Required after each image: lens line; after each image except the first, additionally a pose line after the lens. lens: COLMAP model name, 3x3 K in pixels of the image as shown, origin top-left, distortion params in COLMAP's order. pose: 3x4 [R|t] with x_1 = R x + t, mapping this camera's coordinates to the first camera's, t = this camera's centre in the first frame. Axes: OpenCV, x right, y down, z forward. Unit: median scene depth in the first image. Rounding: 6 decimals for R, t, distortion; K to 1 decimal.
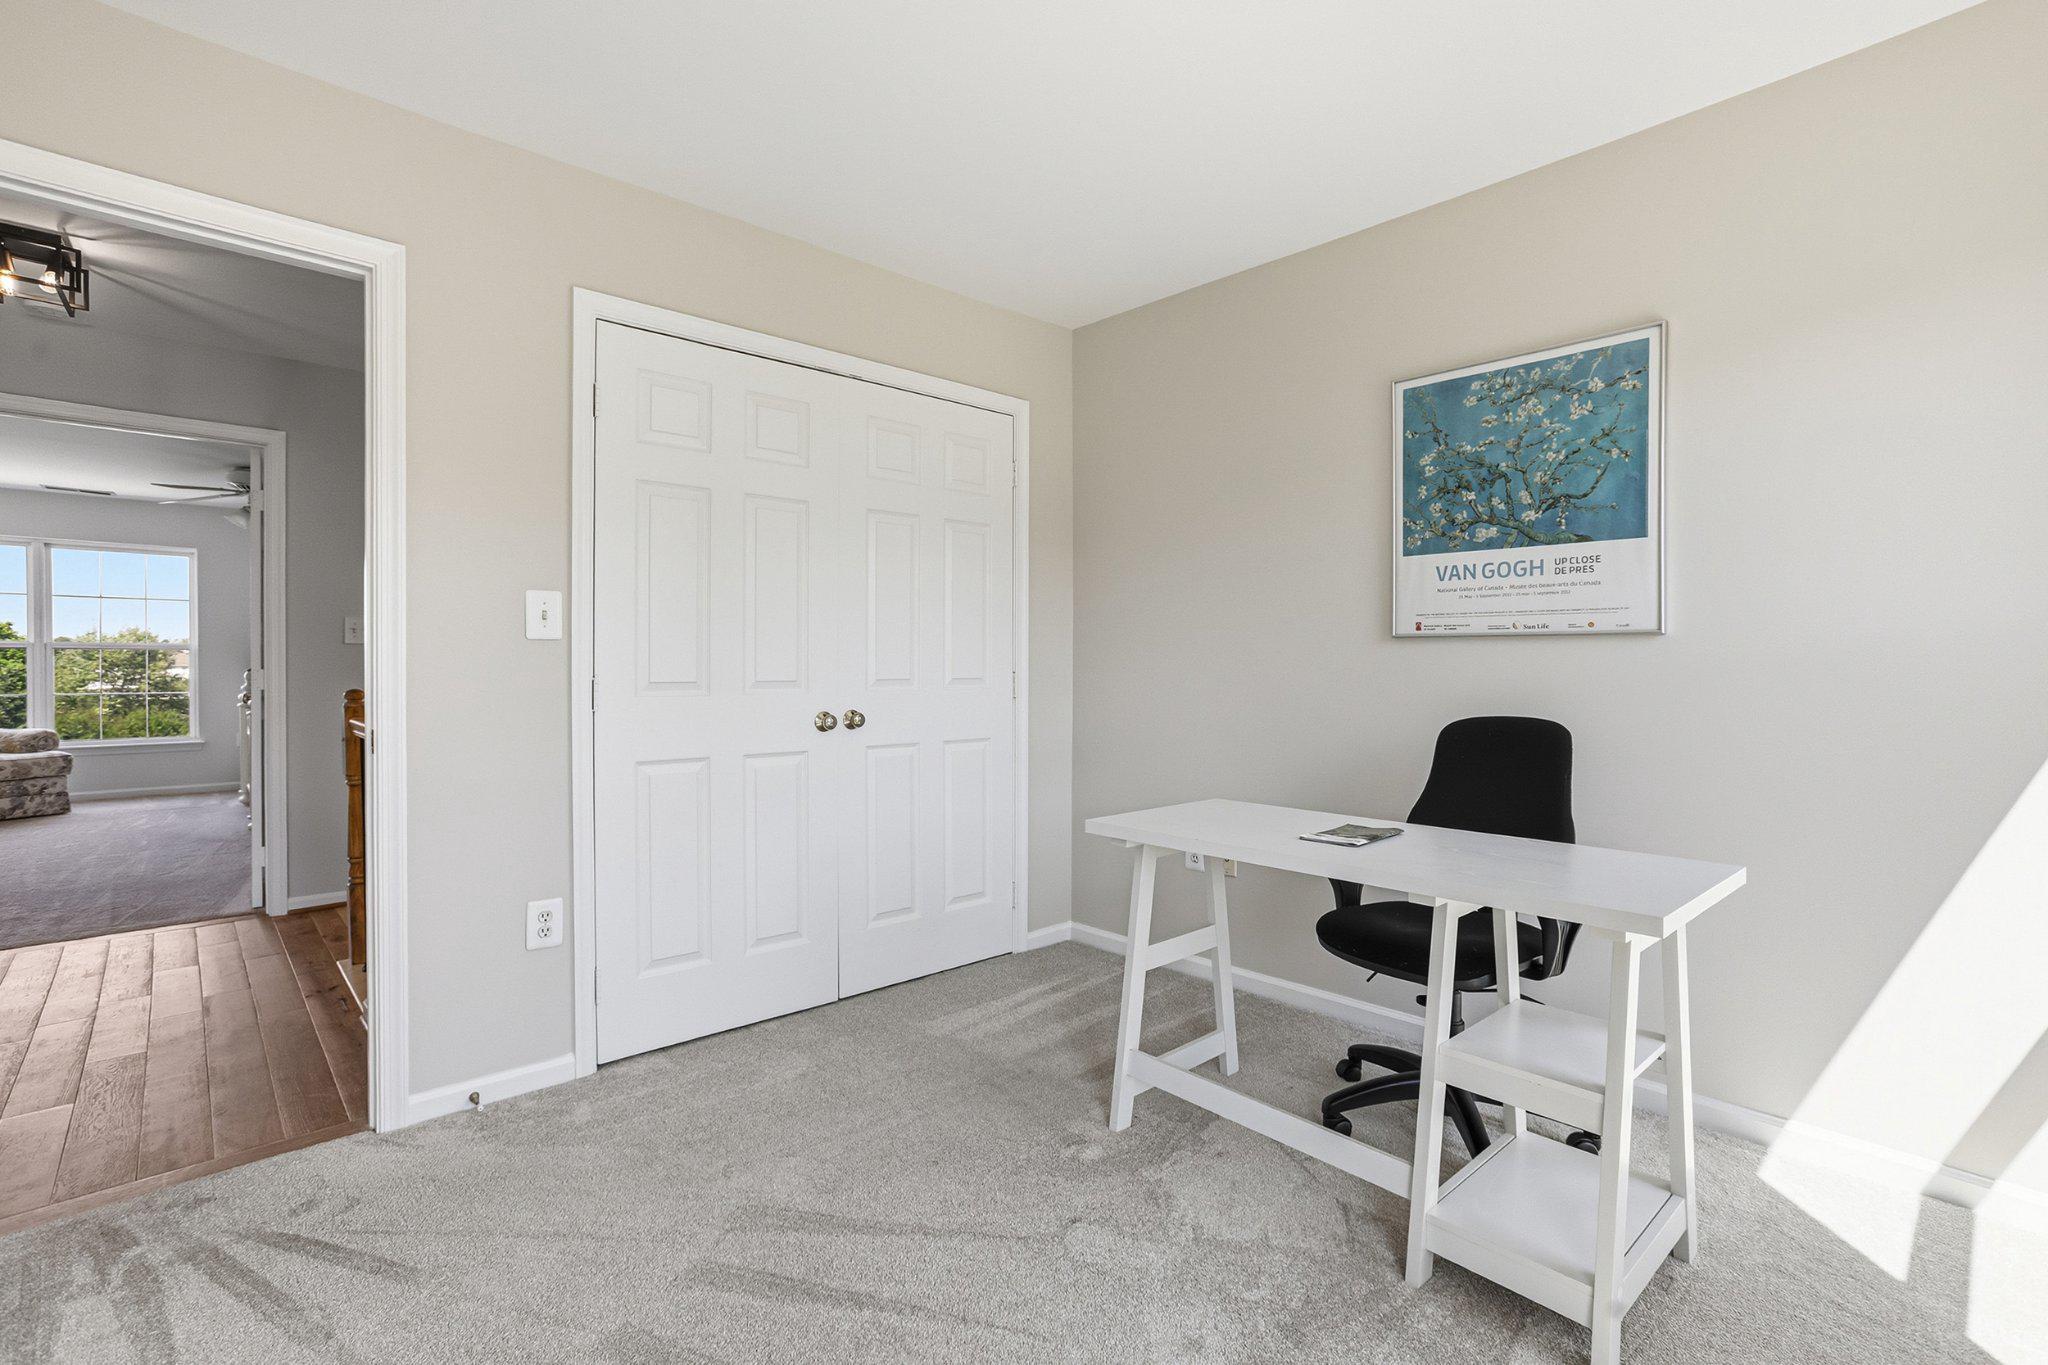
lens RADIAL K [[909.5, 0, 1003.8], [0, 909.5, 676.0], [0, 0, 1]] dist [-0.084460, 0.042987]
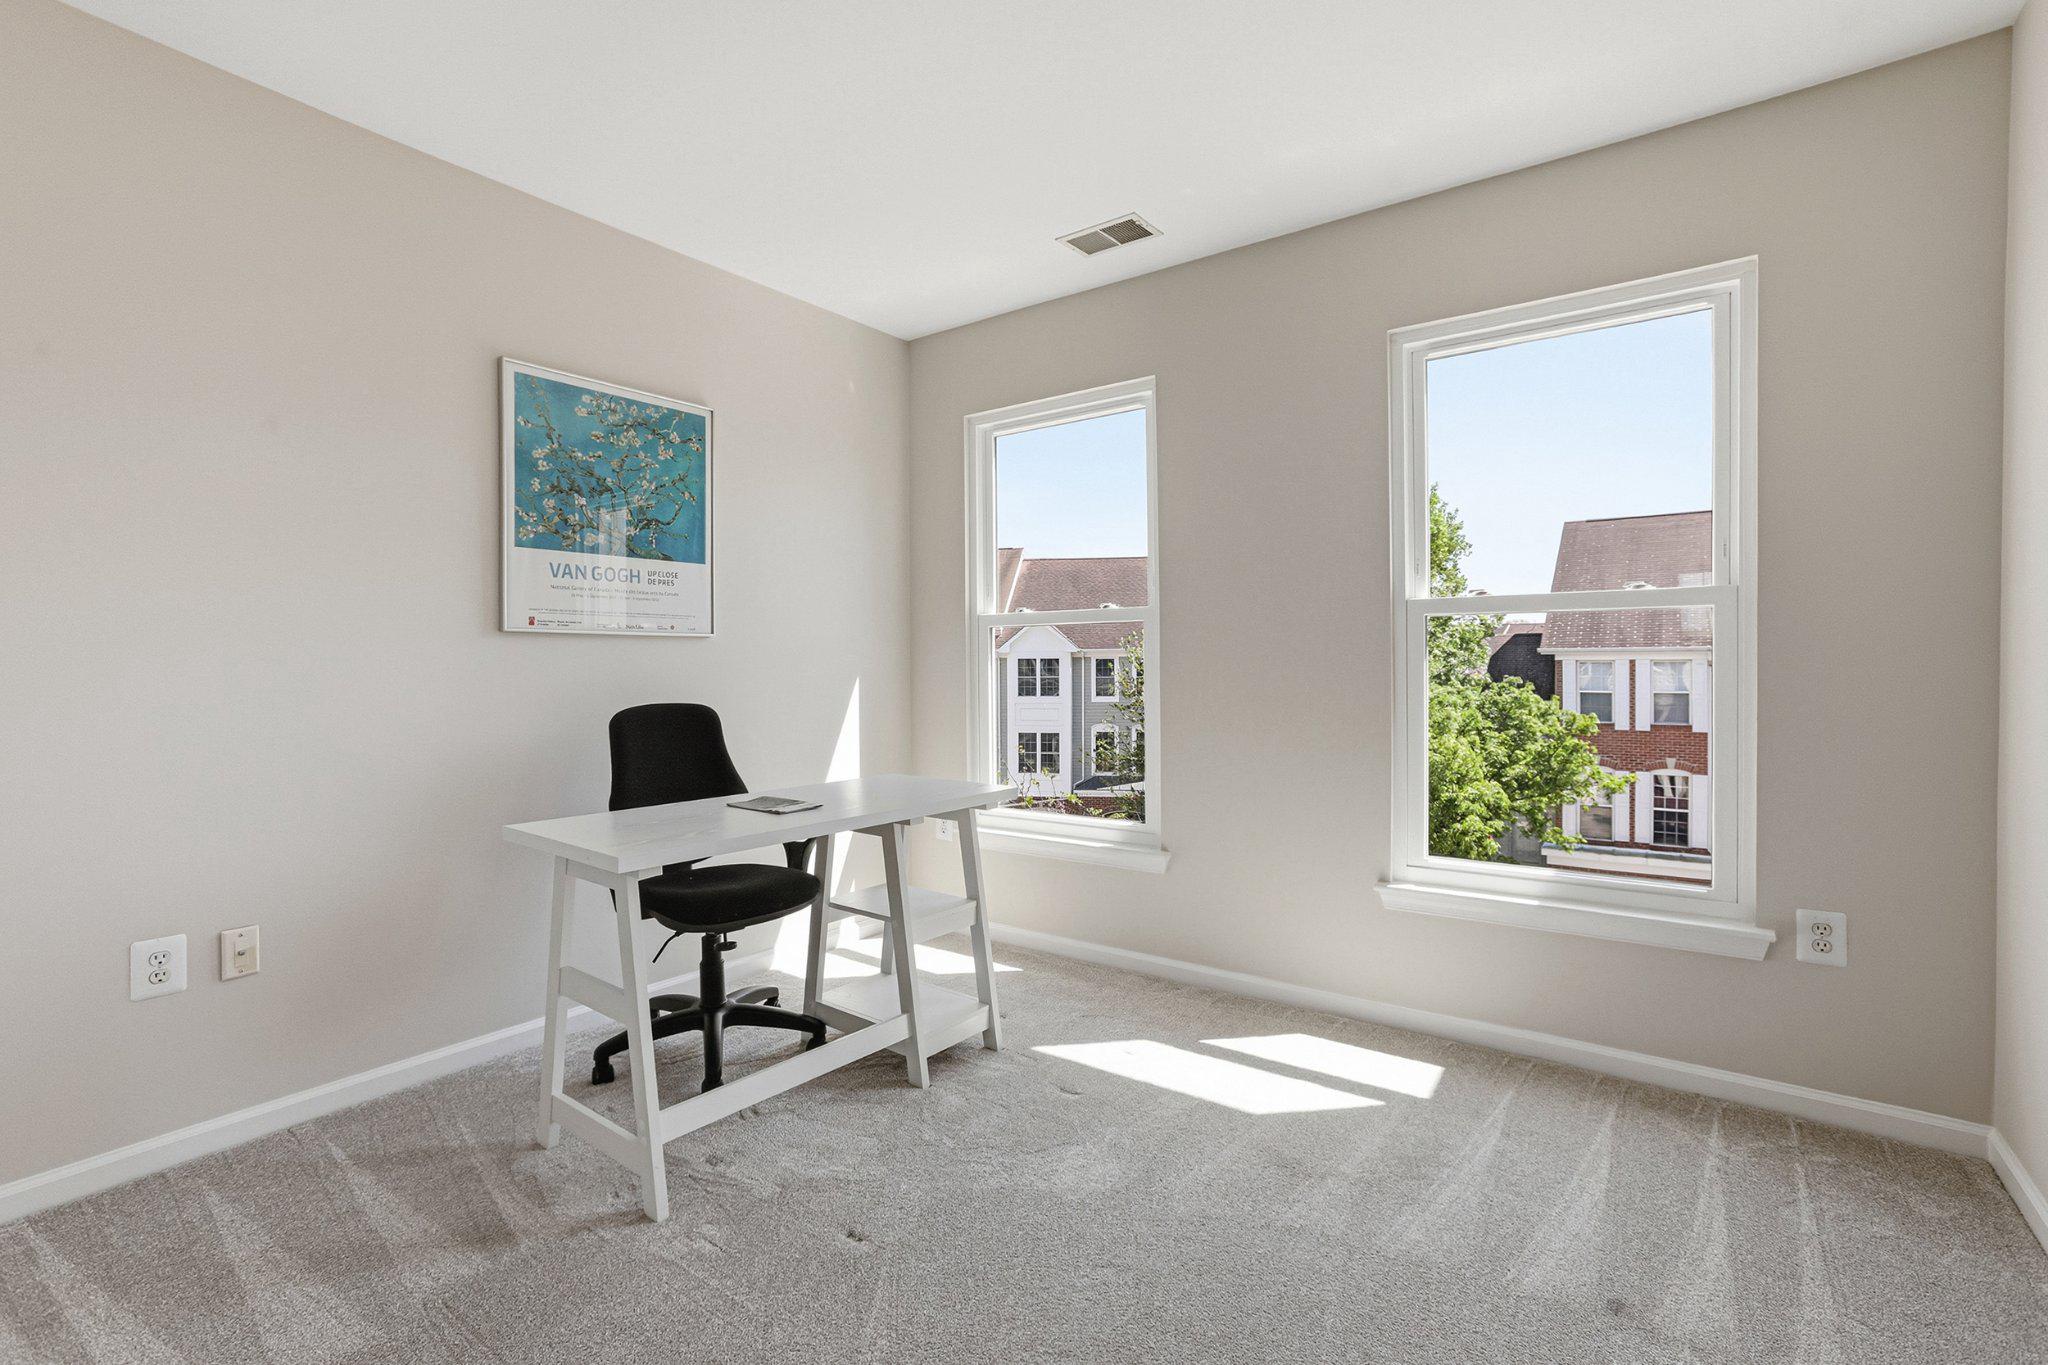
lens RADIAL K [[909.5, 0, 1003.8], [0, 909.5, 676.0], [0, 0, 1]] dist [-0.084460, 0.042987]
pose [[-0.212295, -0.019744, 0.977006, -0.628578], [0.019076, 0.999522, 0.024344, -0.009792], [-0.977019, 0.023805, -0.211817, 0.740791]]
